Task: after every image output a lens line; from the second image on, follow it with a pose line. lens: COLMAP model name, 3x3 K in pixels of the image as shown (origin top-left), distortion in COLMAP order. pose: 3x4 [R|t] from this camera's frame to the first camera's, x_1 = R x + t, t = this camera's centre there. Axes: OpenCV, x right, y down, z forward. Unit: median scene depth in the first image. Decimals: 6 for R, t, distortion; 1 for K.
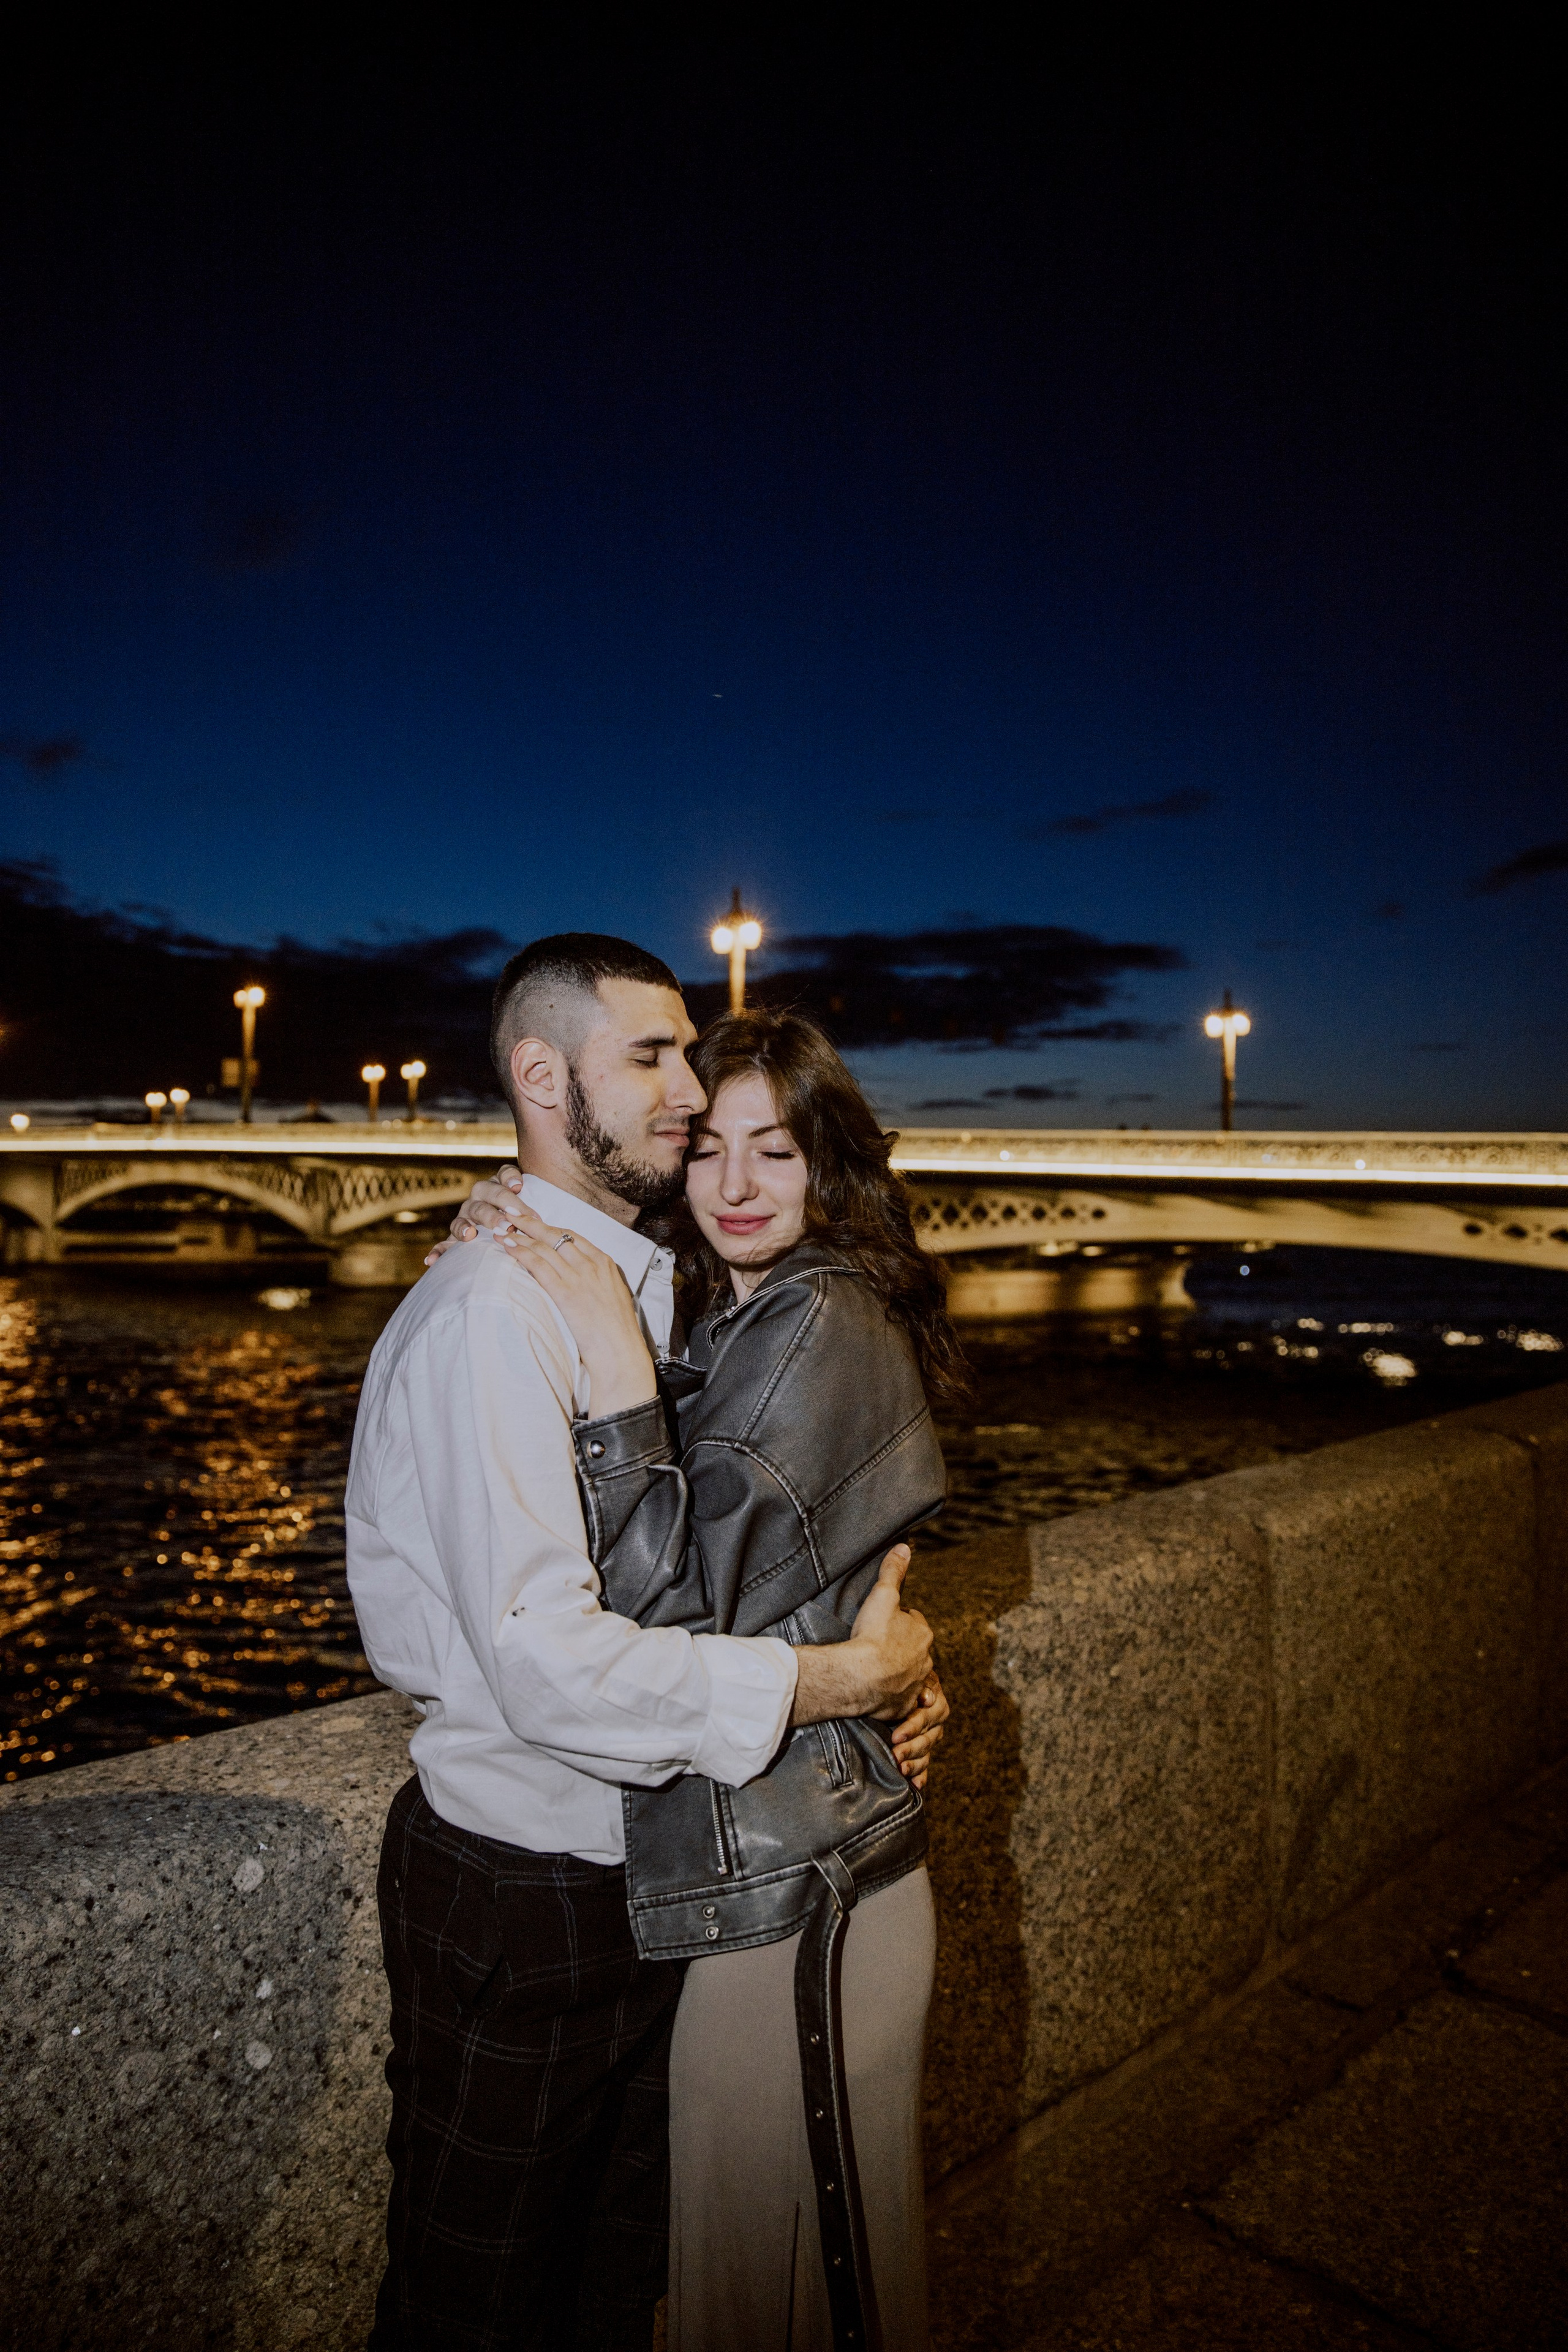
lens RADIAL K [[1627.9, 0, 799.7], [0, 1627.9, 1164.1], [0, 0, 1]] dist [-0.092407, 0.028442]
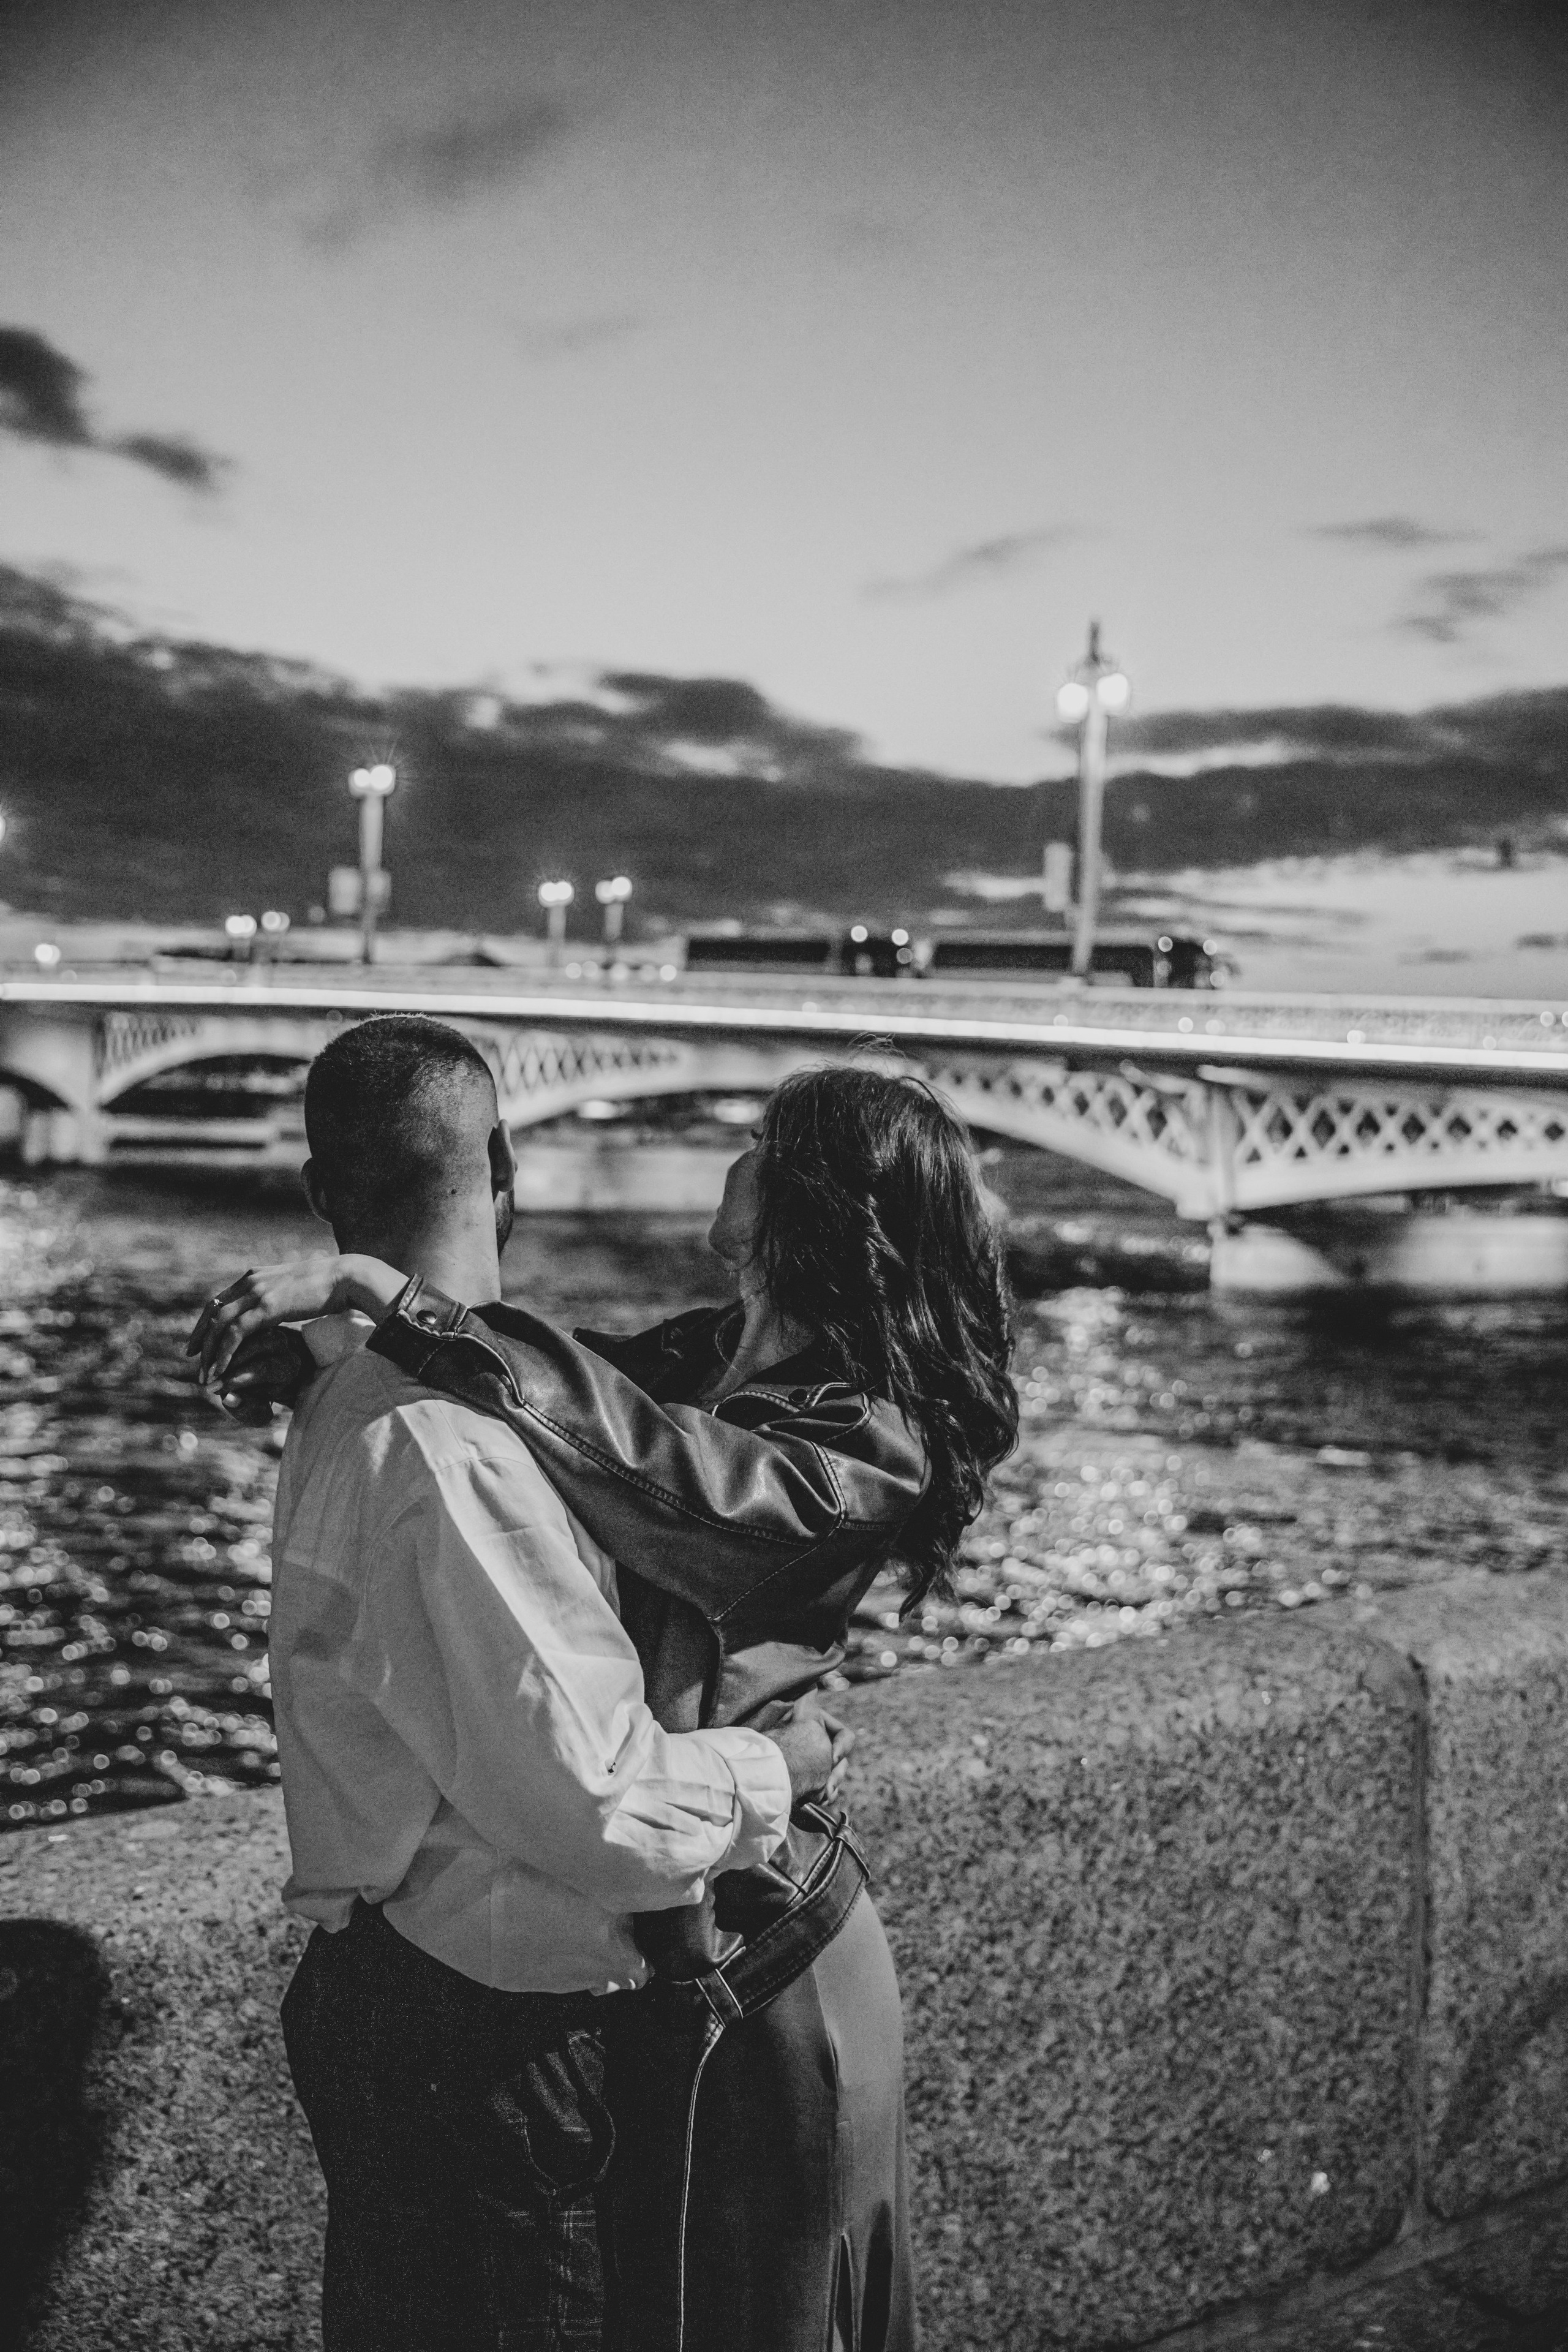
lens RADIAL K [[2466.3, 0, 787.3], [0, 2466.3, 1181.0], [0, 0, 1]] dist [0.016173, 0.000000]
pose [[0.986371, 0.029404, -0.161886, 0.177065], [-0.019854, 0.997983, 0.060299, -0.064717], [0.163332, -0.056263, 0.984966, -0.179825]]
